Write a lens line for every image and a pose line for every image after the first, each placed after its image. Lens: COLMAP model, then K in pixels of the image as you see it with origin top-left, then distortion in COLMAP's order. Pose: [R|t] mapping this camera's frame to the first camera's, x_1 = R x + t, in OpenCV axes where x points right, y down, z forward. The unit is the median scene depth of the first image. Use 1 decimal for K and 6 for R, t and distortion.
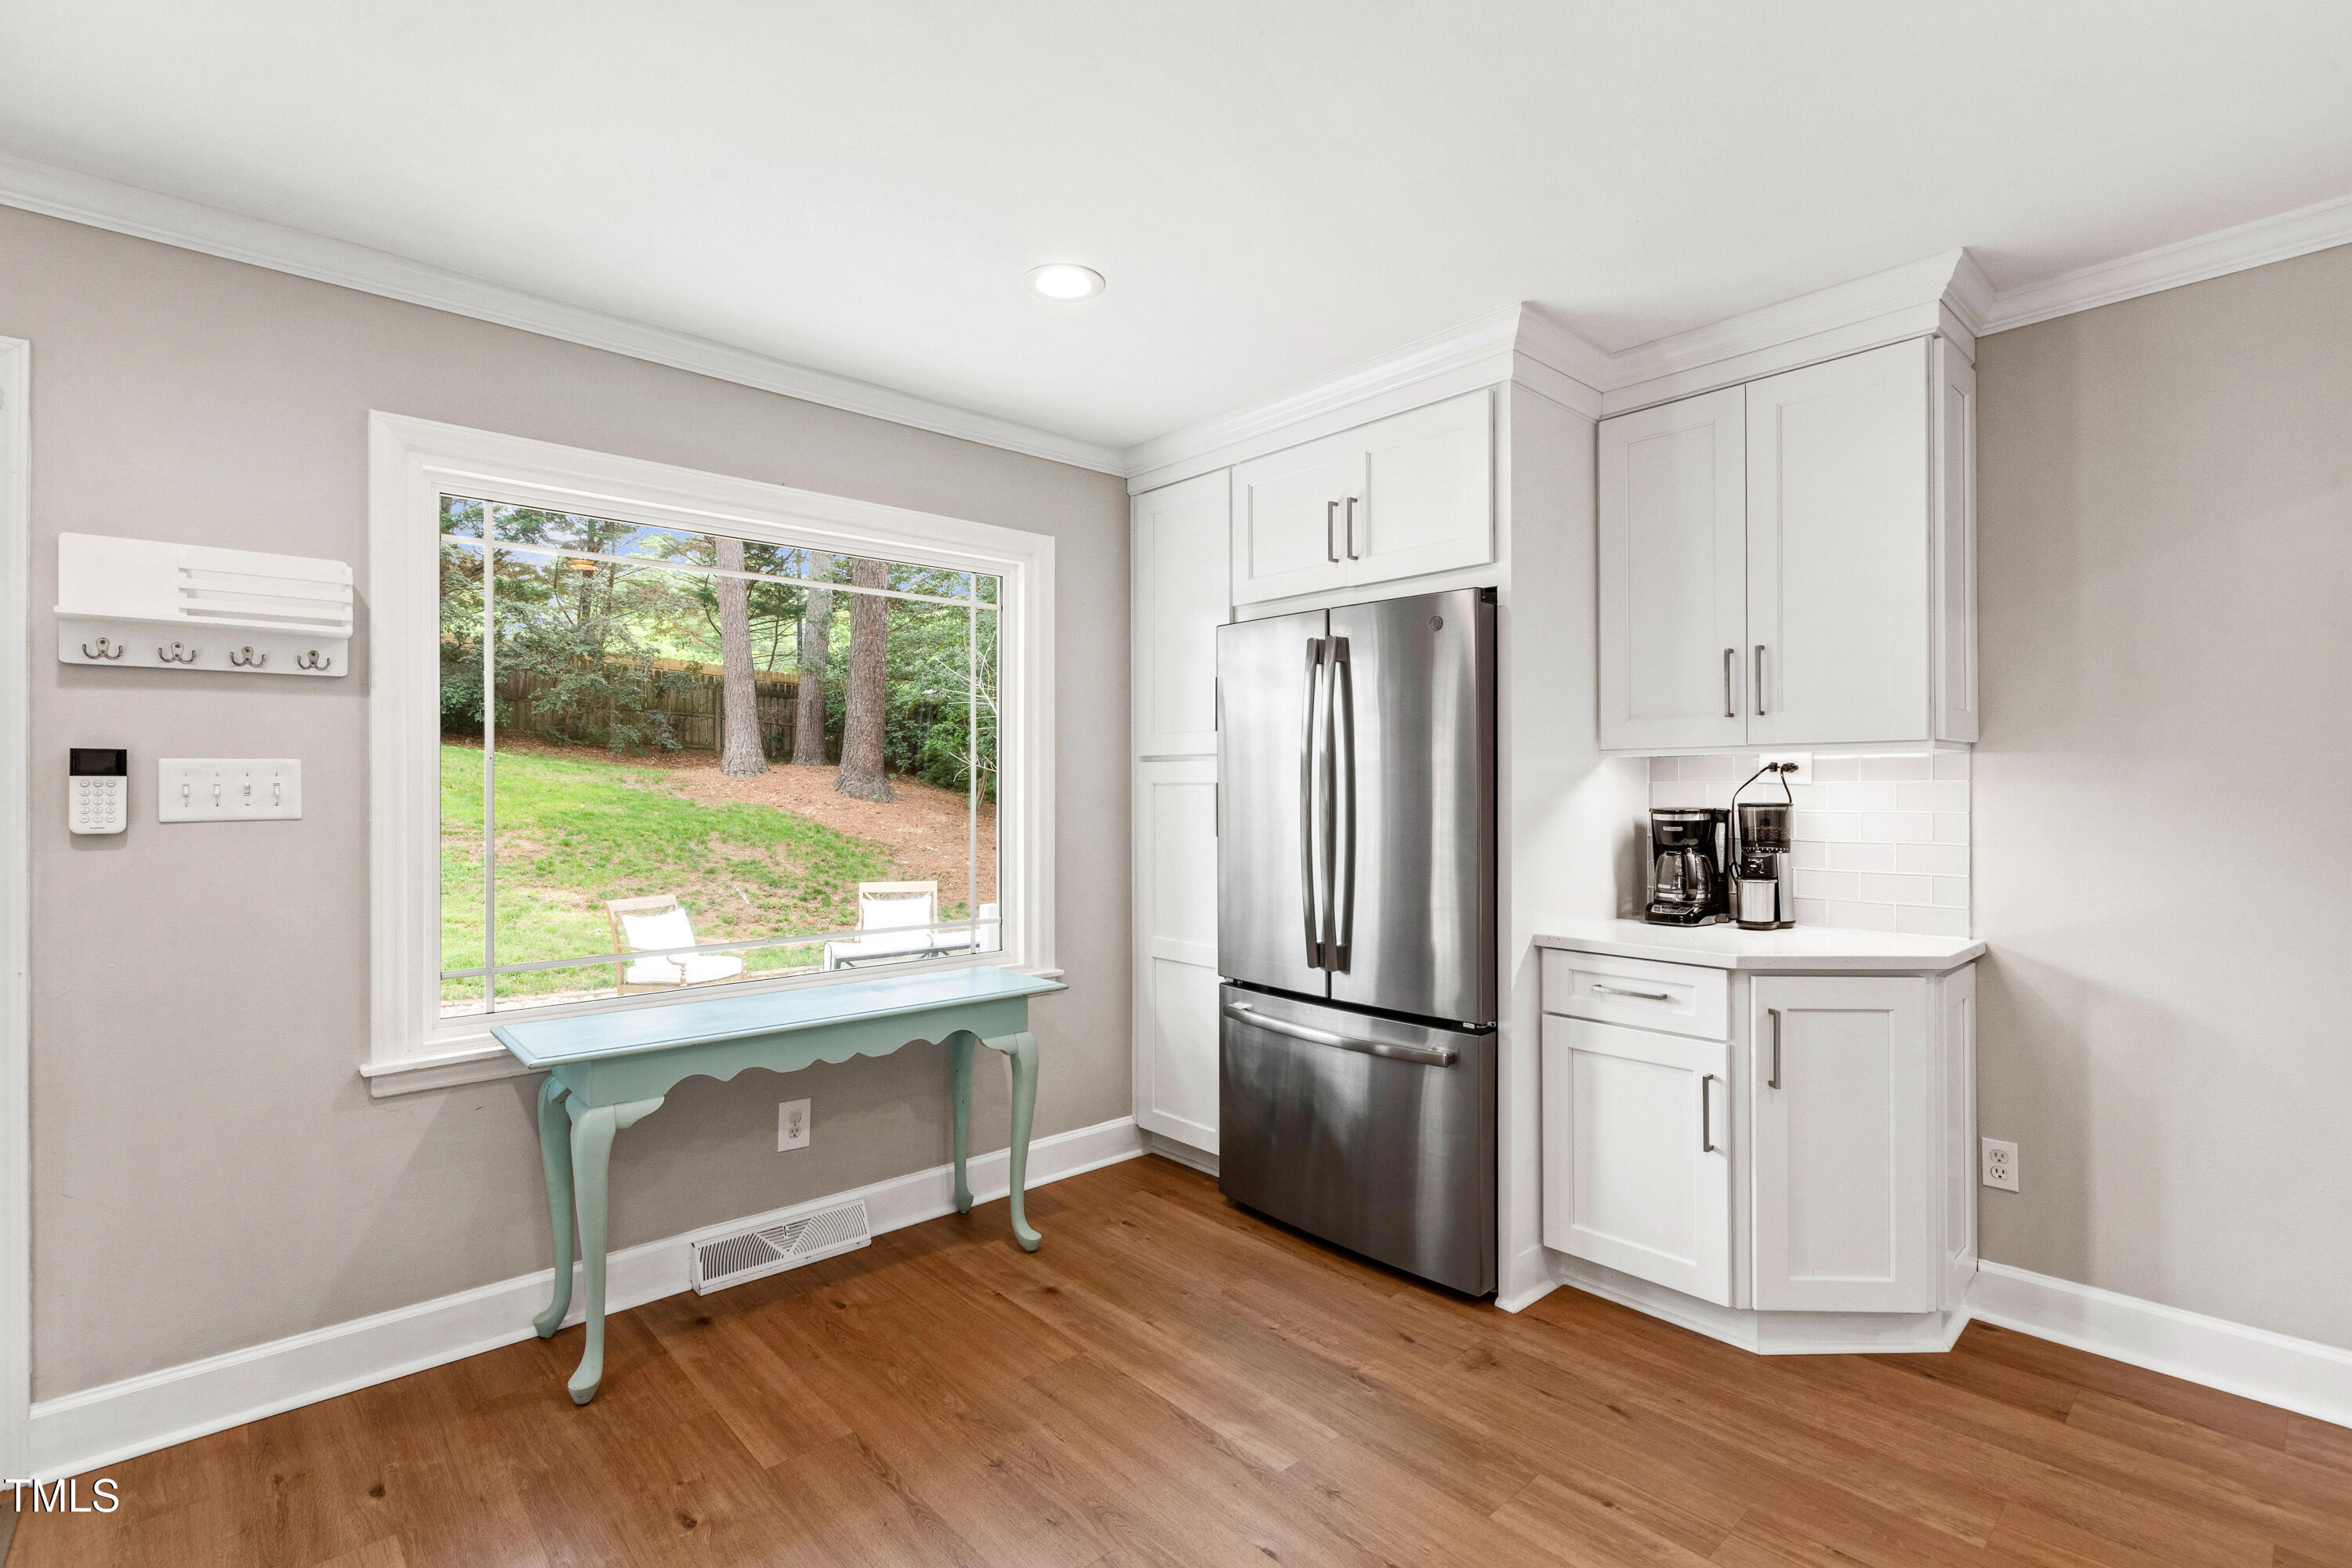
lens RADIAL K [[1078.5, 0, 1187.2], [0, 1078.5, 774.1], [0, 0, 1]] dist [-0.001052, -0.000661]
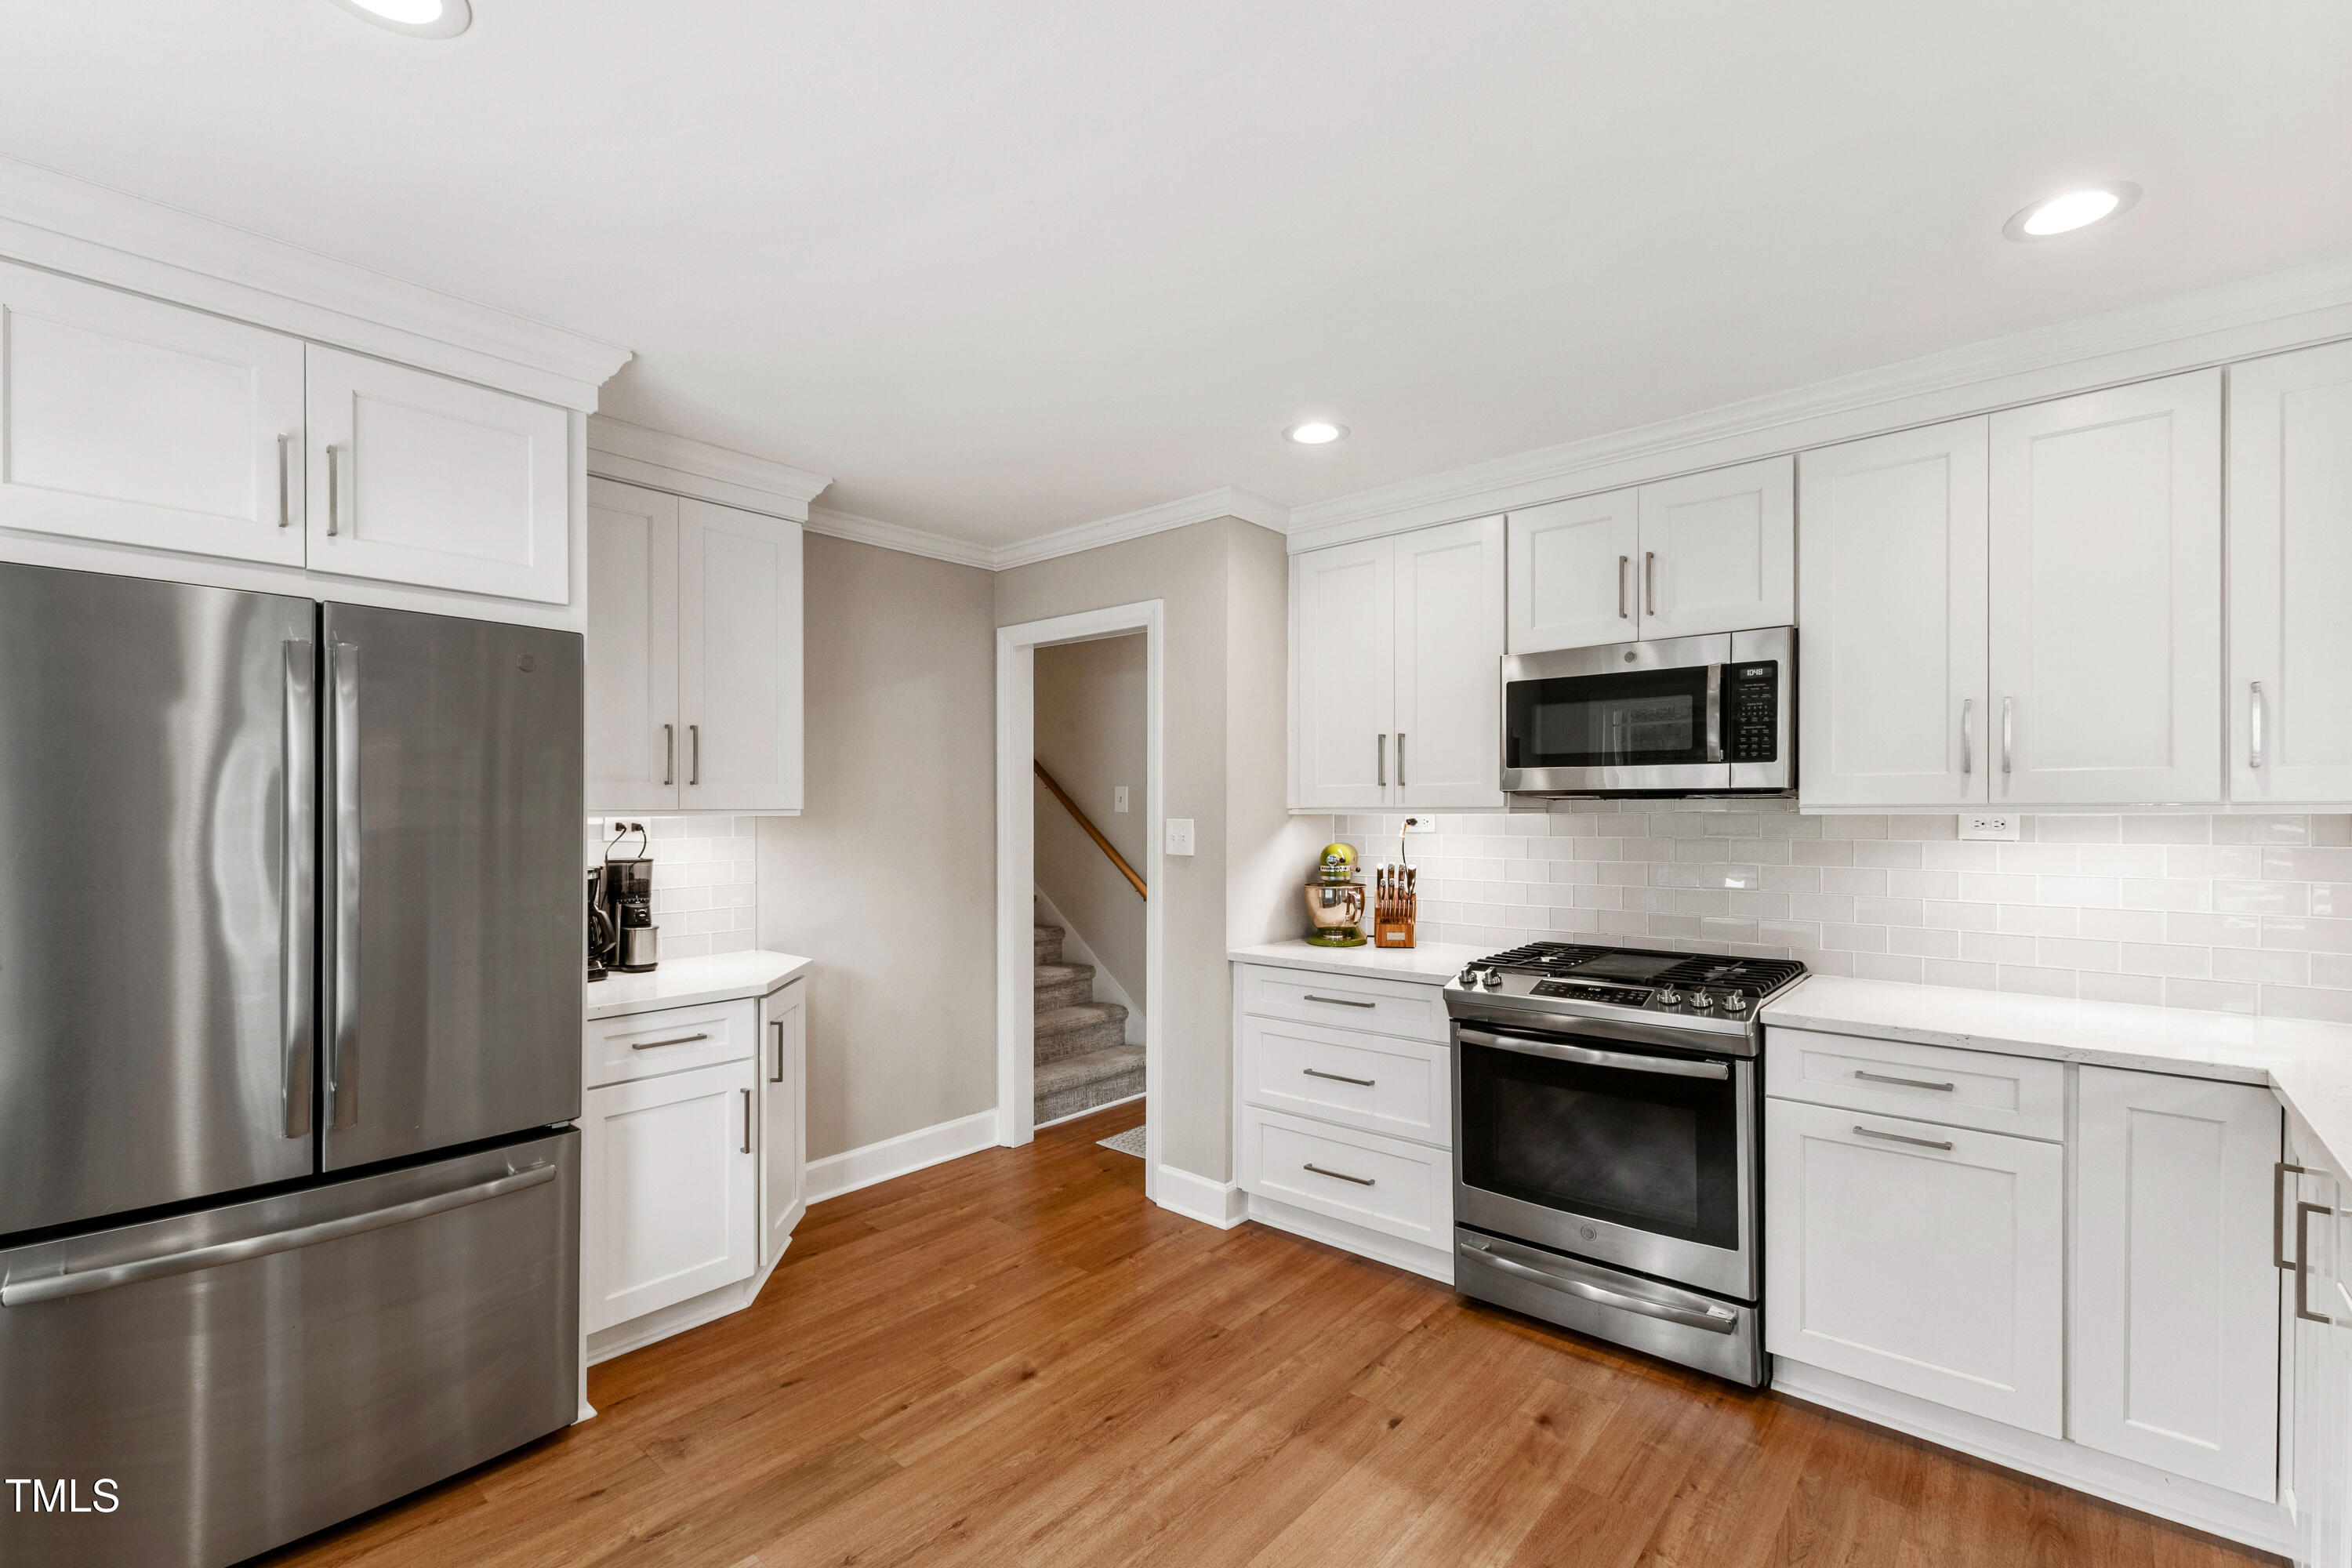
lens RADIAL K [[1024.6, 0, 1169.2], [0, 1024.6, 811.0], [0, 0, 1]] dist [0.002388, -0.002404]
pose [[-0.108082, 0.004677, 0.994131, -0.723258], [-0.006911, 0.999961, -0.005456, -0.026085], [-0.994118, -0.007461, -0.108045, 0.686667]]
